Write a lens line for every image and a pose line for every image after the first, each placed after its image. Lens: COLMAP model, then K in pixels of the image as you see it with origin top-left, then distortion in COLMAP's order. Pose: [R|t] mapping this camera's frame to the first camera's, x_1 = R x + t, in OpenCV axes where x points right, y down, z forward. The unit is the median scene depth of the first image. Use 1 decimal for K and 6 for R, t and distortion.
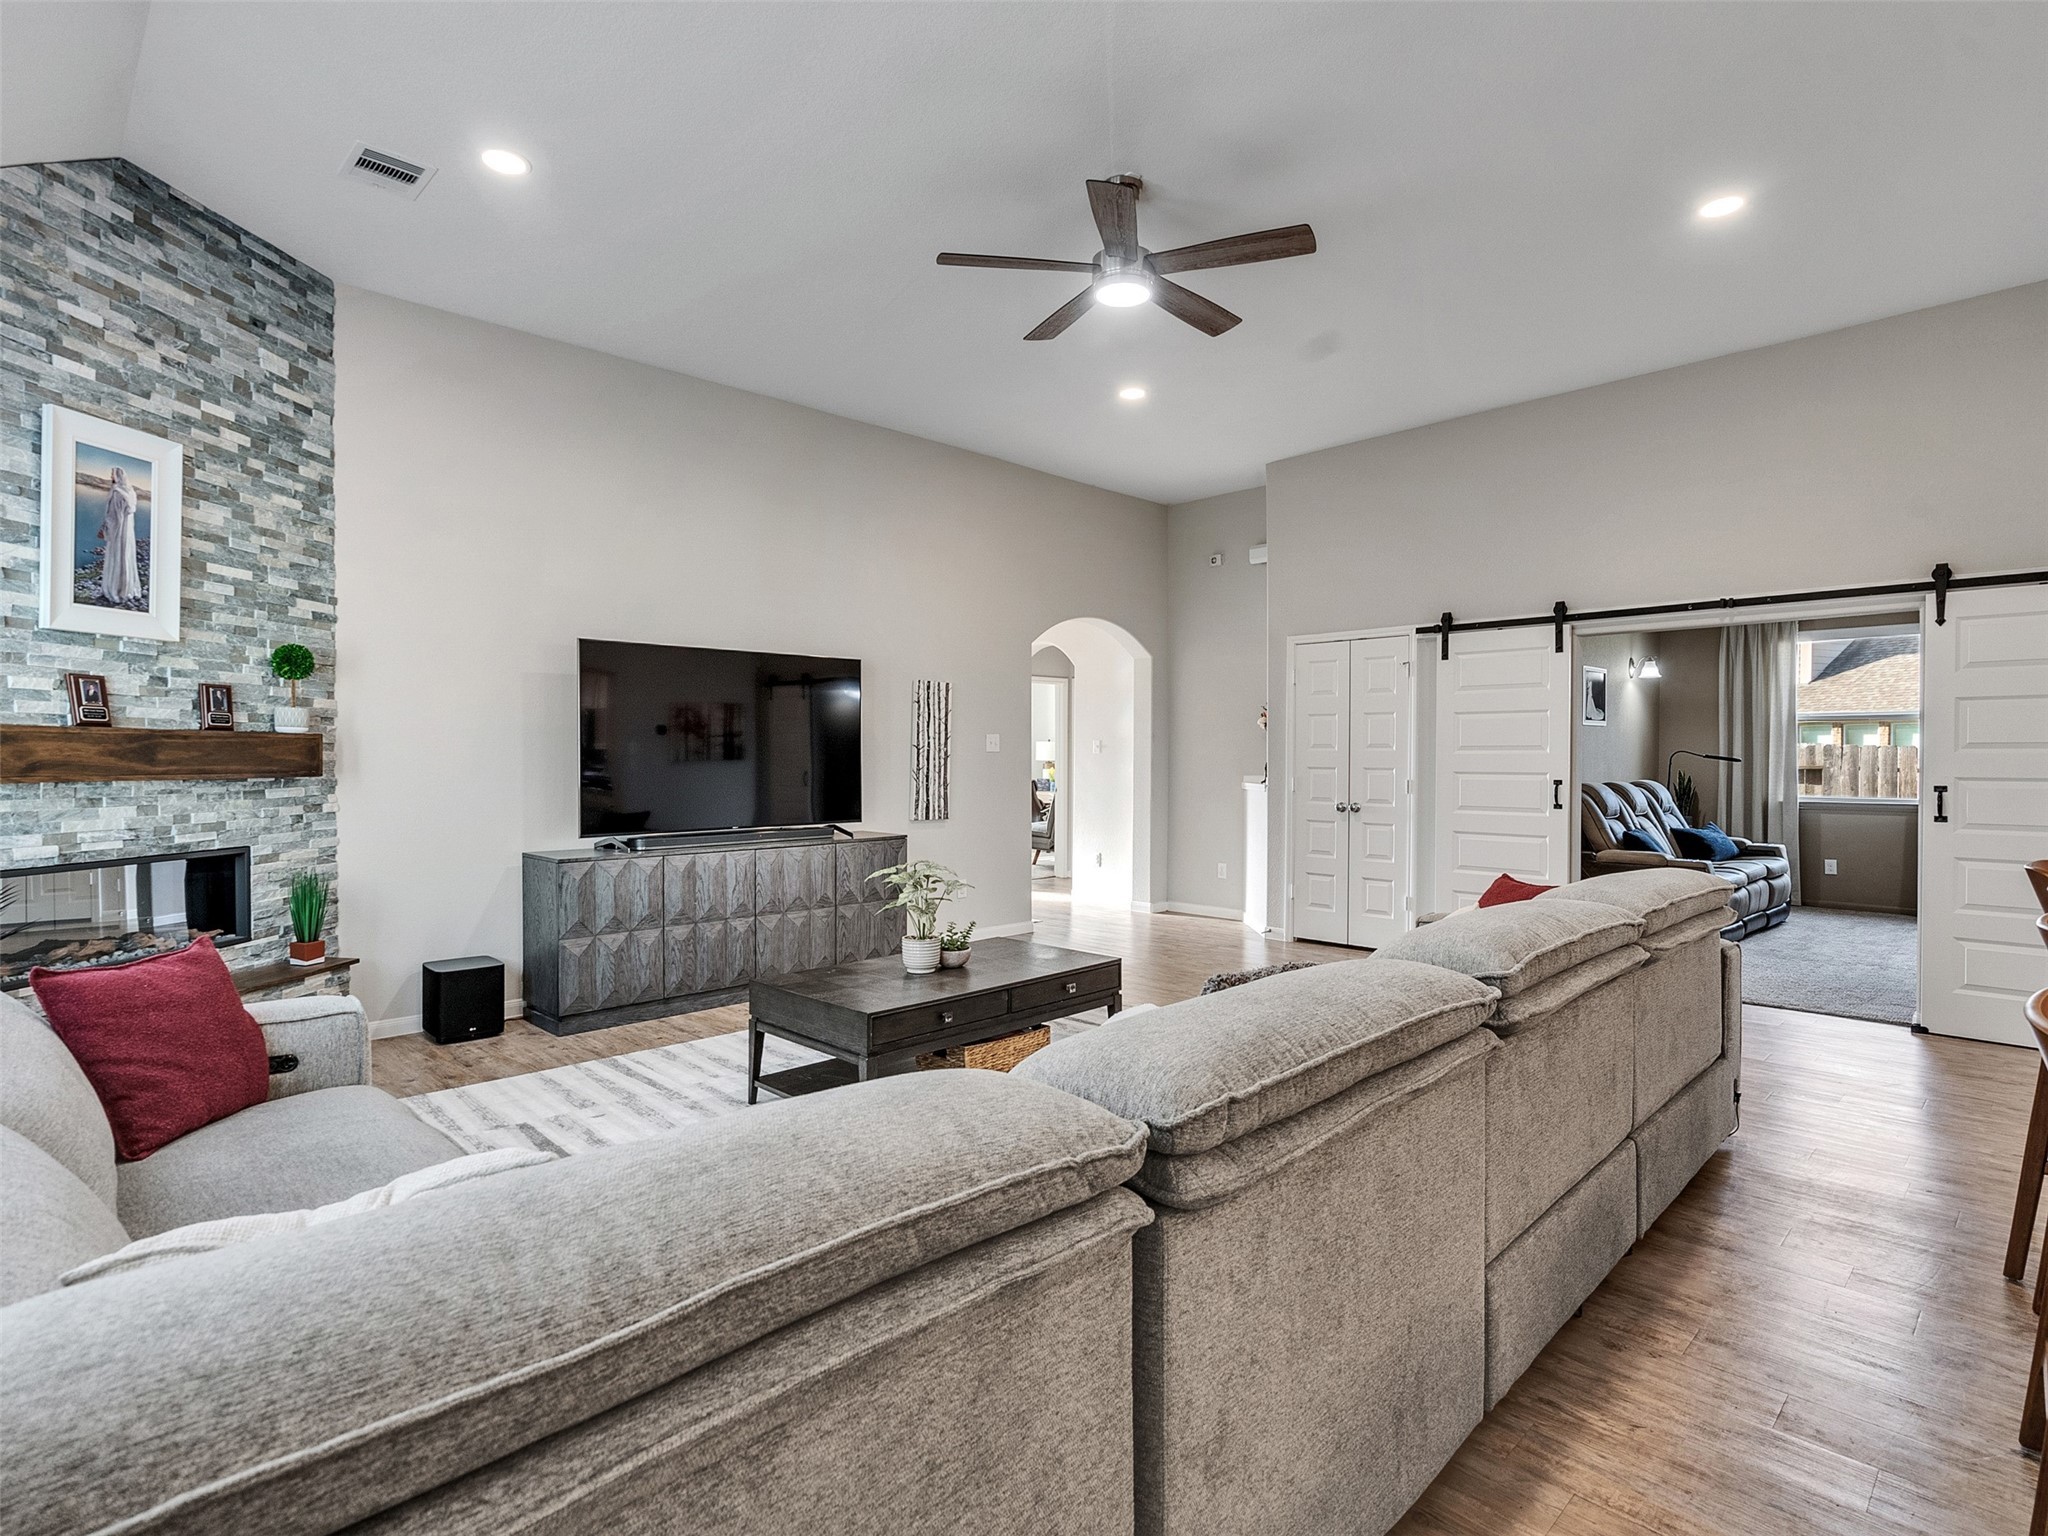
lens RADIAL K [[1045.0, 0, 1006.0], [0, 1045.0, 764.5], [0, 0, 1]] dist [-0.003962, 0.002102]
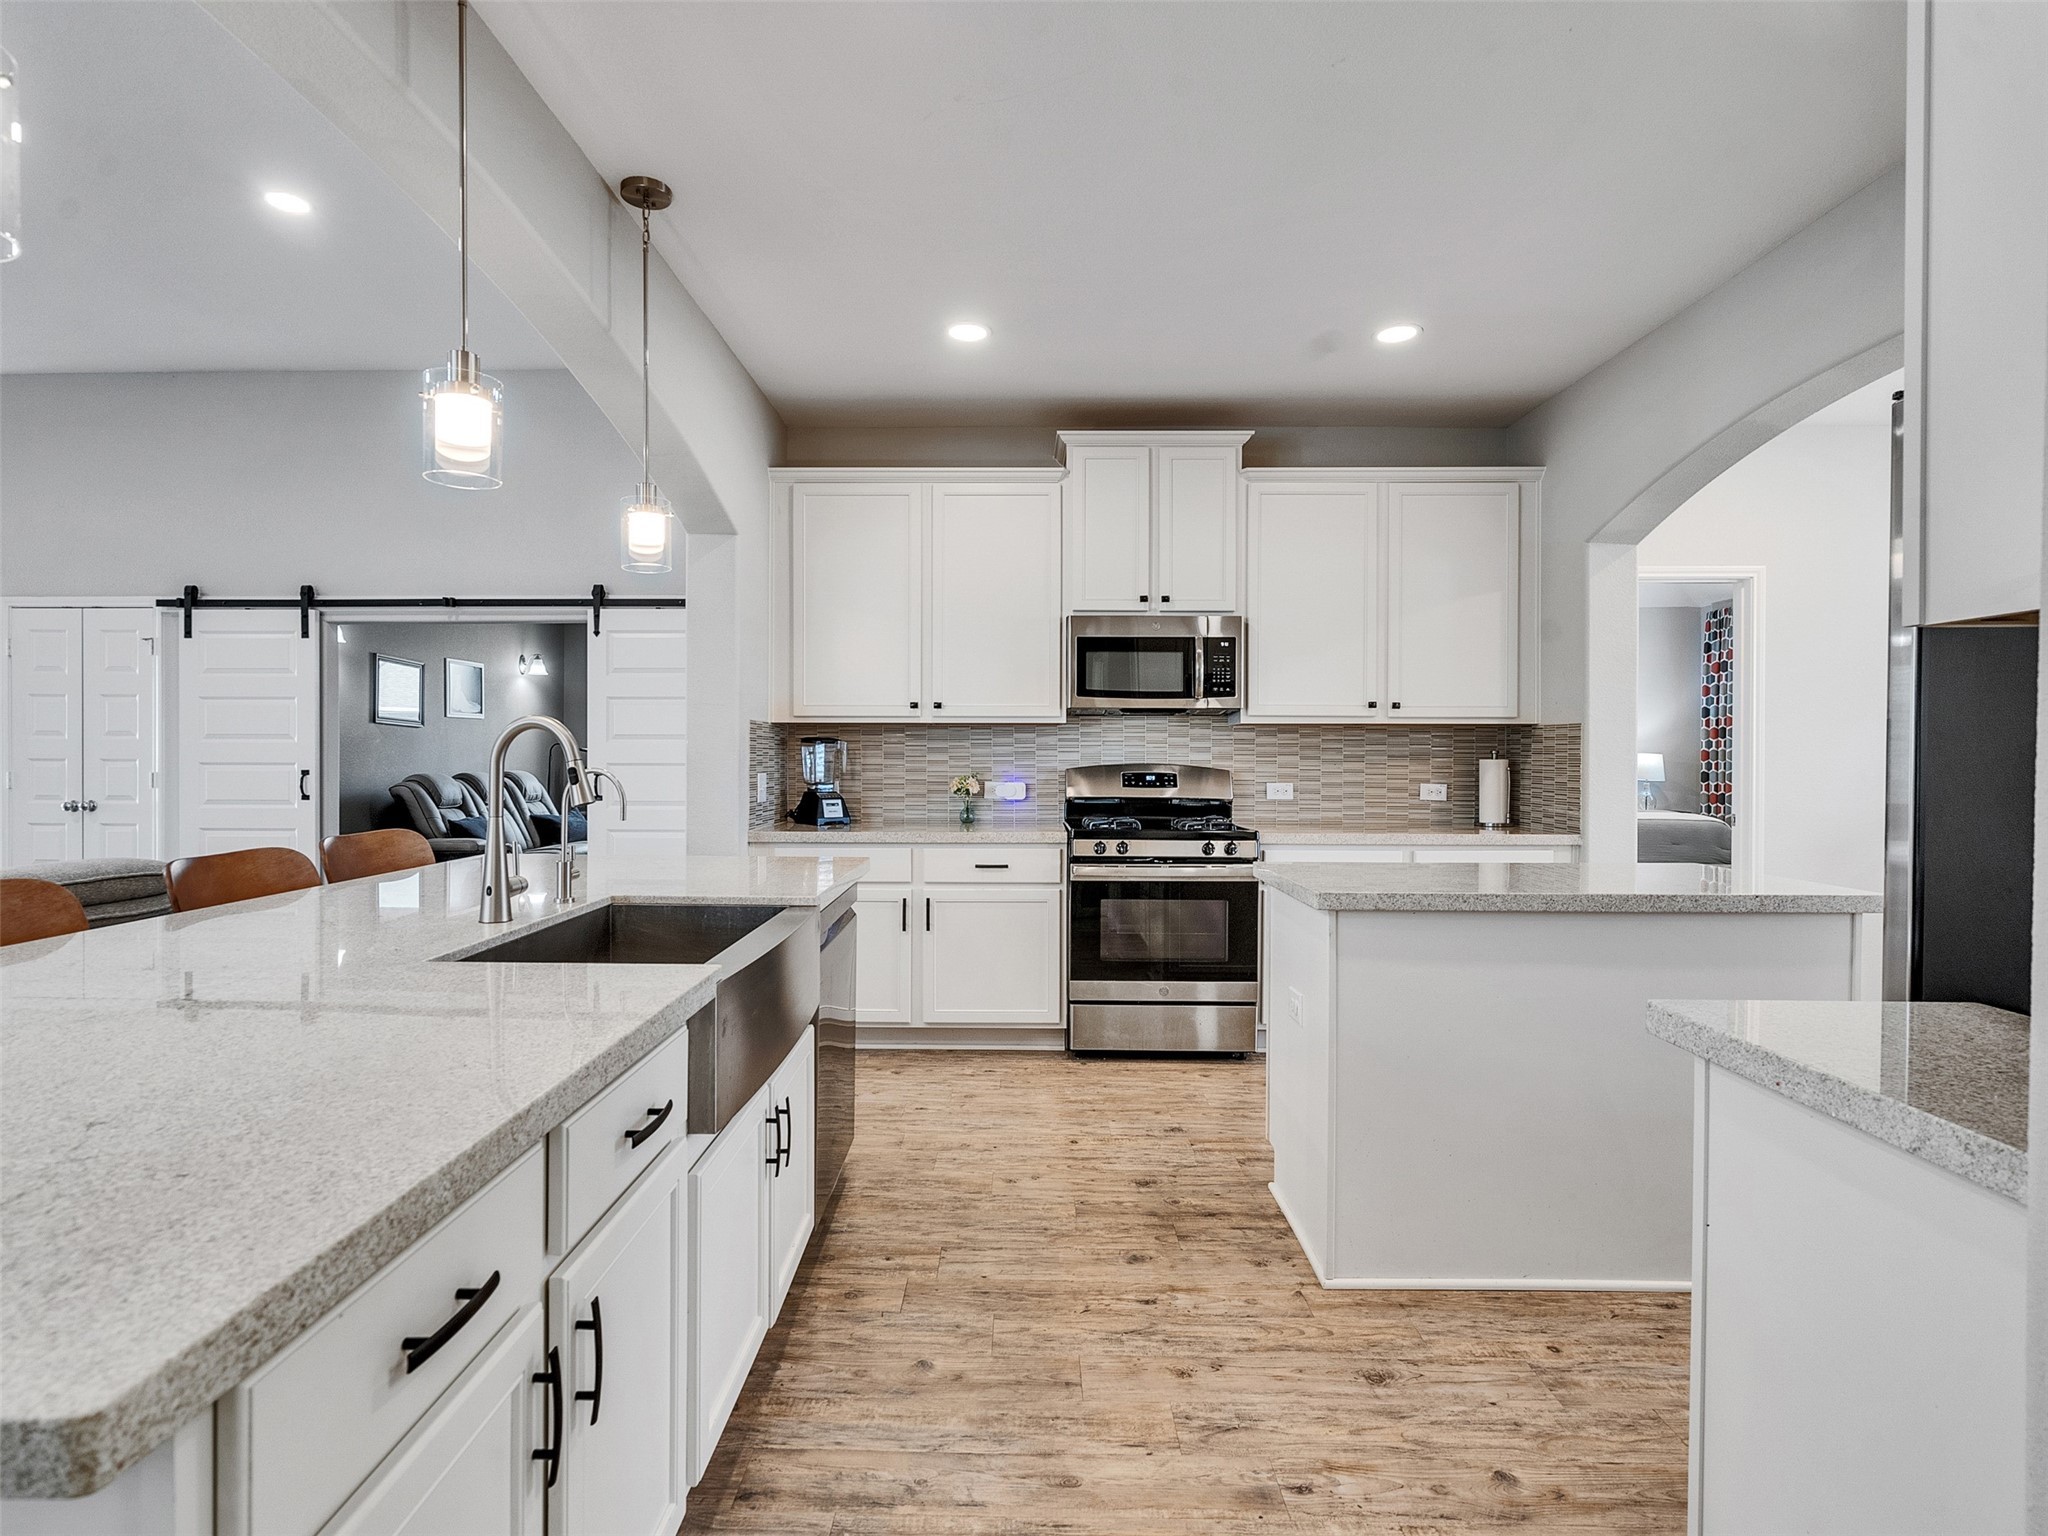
lens RADIAL K [[1045.0, 0, 1006.1], [0, 1045.0, 764.4], [0, 0, 1]] dist [-0.003962, 0.002102]
pose [[0.705865, -0.007238, 0.708309, 0.420151], [0.004730, 0.999974, 0.005504, 0.010323], [-0.708330, -0.000535, 0.705881, -0.195091]]
